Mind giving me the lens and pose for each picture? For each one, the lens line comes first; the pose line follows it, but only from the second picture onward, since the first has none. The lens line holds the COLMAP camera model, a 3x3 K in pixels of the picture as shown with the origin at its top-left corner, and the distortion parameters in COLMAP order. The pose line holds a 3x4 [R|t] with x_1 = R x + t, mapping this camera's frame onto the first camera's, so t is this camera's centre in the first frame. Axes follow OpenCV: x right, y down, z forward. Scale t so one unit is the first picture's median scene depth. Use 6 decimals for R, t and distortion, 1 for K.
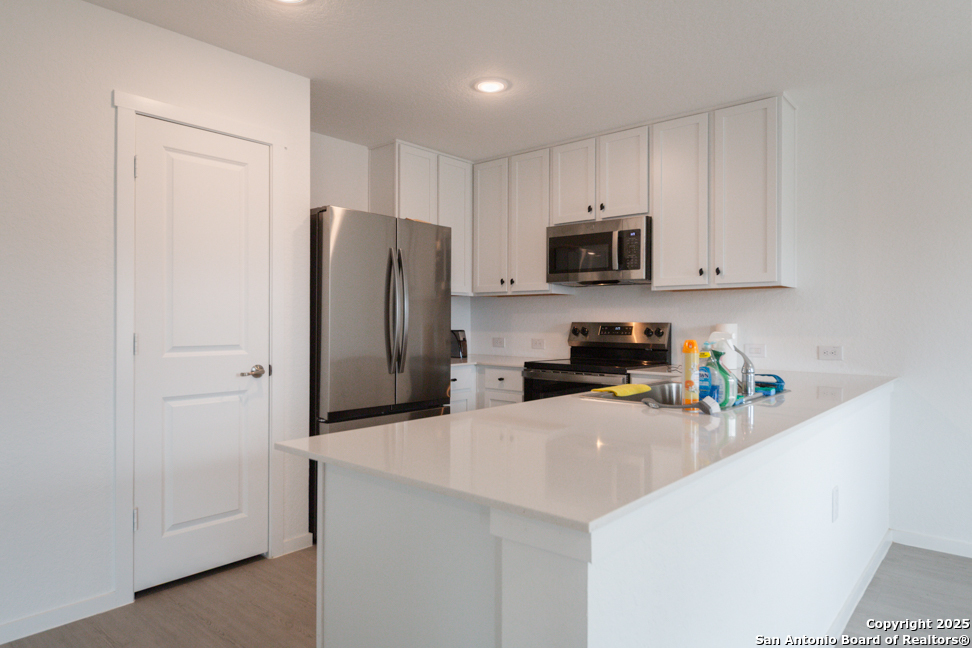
lens RADIAL K [[606.5, 0, 486.0], [0, 606.5, 324.0], [0, 0, 1]] dist [0.005036, 0.000414]
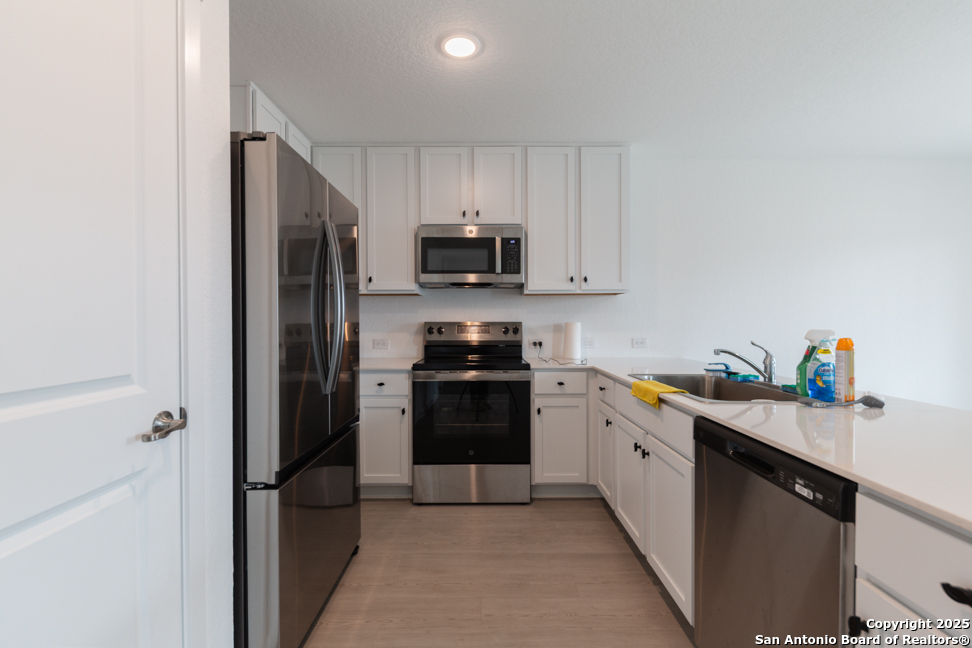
lens RADIAL K [[438.0, 0, 486.0], [0, 438.0, 324.0], [0, 0, 1]] dist [0.005735, 0.000111]
pose [[0.752357, -0.008518, 0.658700, -0.318894], [0.006861, 0.999963, 0.005095, -0.002926], [-0.658720, 0.000686, 0.752388, 0.429929]]
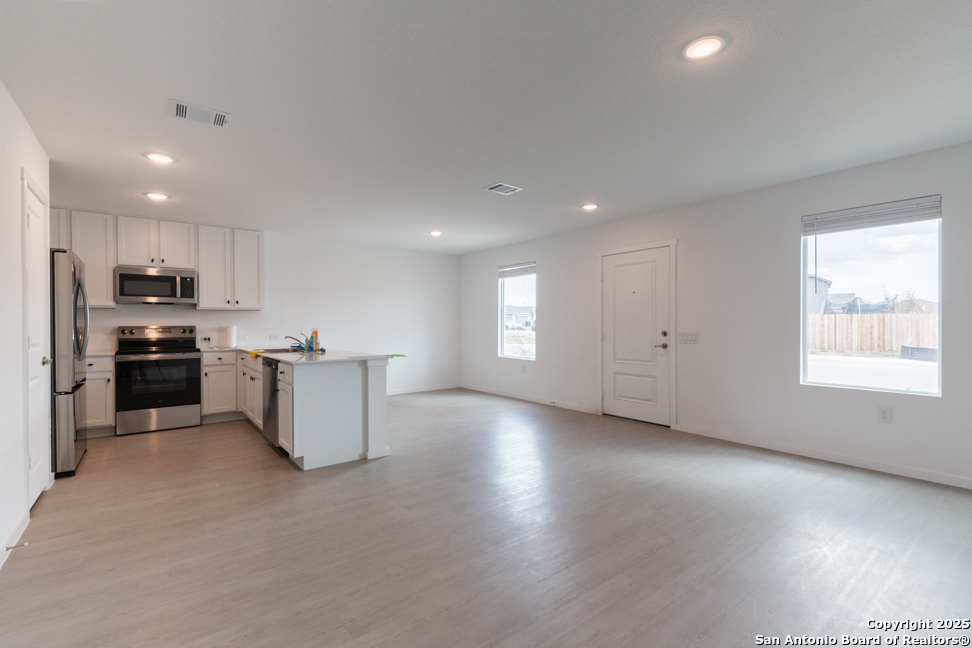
lens RADIAL K [[435.7, 0, 486.0], [0, 435.7, 324.0], [0, 0, 1]] dist [0.003395, 0.000154]
pose [[0.195849, -0.004601, 0.980623, -0.913862], [0.010312, 0.999943, 0.002632, -0.002174], [-0.980580, 0.009596, 0.195885, -0.181619]]
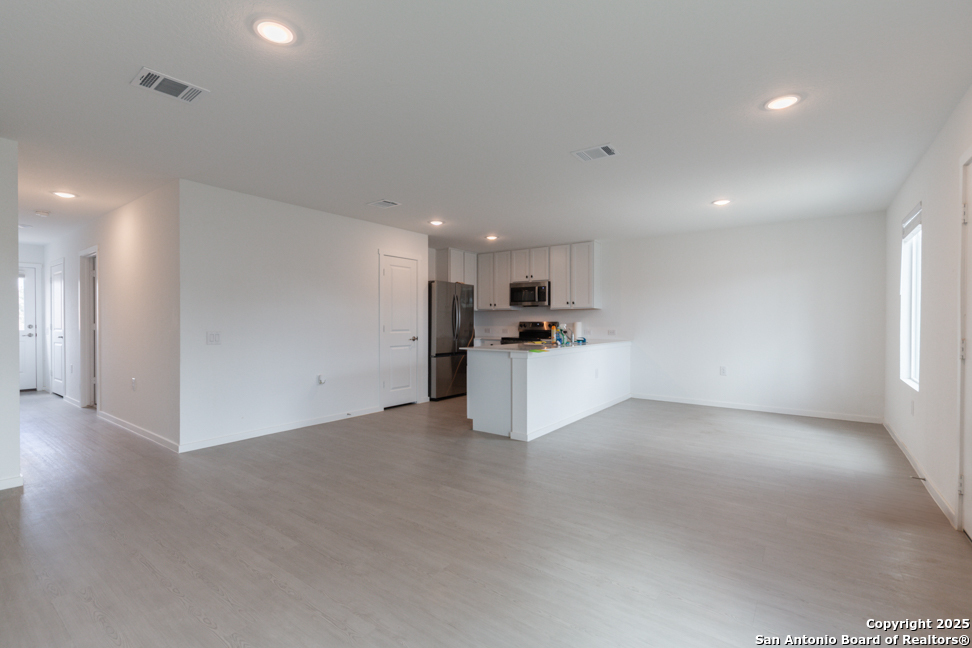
lens RADIAL K [[438.0, 0, 486.0], [0, 438.0, 324.0], [0, 0, 1]] dist [0.005735, 0.000111]
pose [[0.996973, -0.002804, 0.077698, -0.149680], [0.002746, 0.999996, 0.000853, 0.004870], [-0.077700, -0.000637, 0.996977, -0.856925]]
